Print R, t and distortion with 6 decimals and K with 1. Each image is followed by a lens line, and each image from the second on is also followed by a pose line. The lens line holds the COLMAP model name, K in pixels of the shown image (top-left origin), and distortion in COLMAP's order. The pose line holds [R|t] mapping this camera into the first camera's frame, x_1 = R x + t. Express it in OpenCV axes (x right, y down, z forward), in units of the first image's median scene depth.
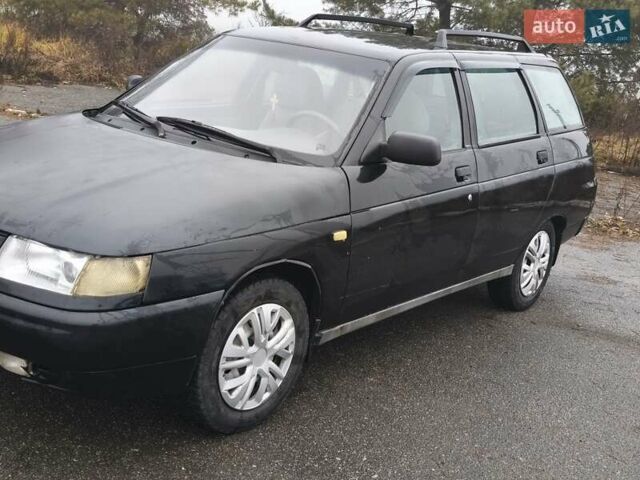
lens RADIAL K [[868.5, 0, 320.0], [0, 868.5, 240.0], [0, 0, 1]] dist [0.190533, -0.601809]
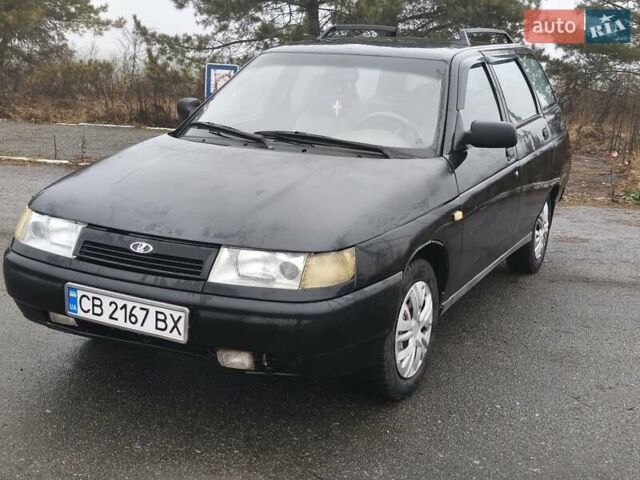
lens RADIAL K [[868.5, 0, 320.0], [0, 868.5, 240.0], [0, 0, 1]] dist [0.190533, -0.601809]
pose [[0.977212, -0.127185, 0.169941, -0.344153], [0.128212, 0.991734, 0.004963, -0.002410], [-0.169167, 0.016938, 0.985442, -0.092734]]
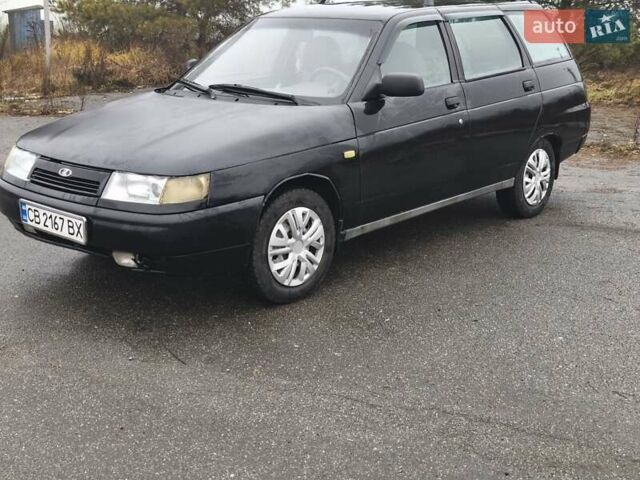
lens RADIAL K [[868.5, 0, 320.0], [0, 868.5, 240.0], [0, 0, 1]] dist [0.190533, -0.601809]
pose [[0.989843, -0.103946, -0.096984, 0.092391], [0.105377, 0.994385, 0.009732, 0.106176], [0.095428, -0.019853, 0.995238, -0.333270]]
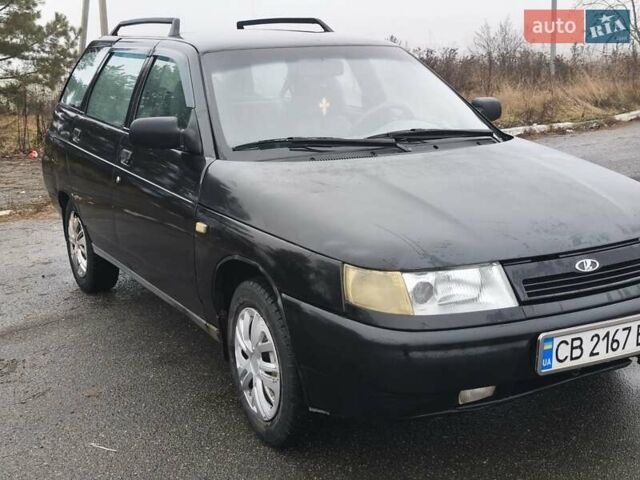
lens RADIAL K [[868.5, 0, 320.0], [0, 868.5, 240.0], [0, 0, 1]] dist [0.190533, -0.601809]
pose [[0.390922, -0.324631, 0.861275, -1.161342], [0.293959, 0.930766, 0.217399, -0.285249], [-0.872220, 0.168194, 0.459285, 0.705552]]
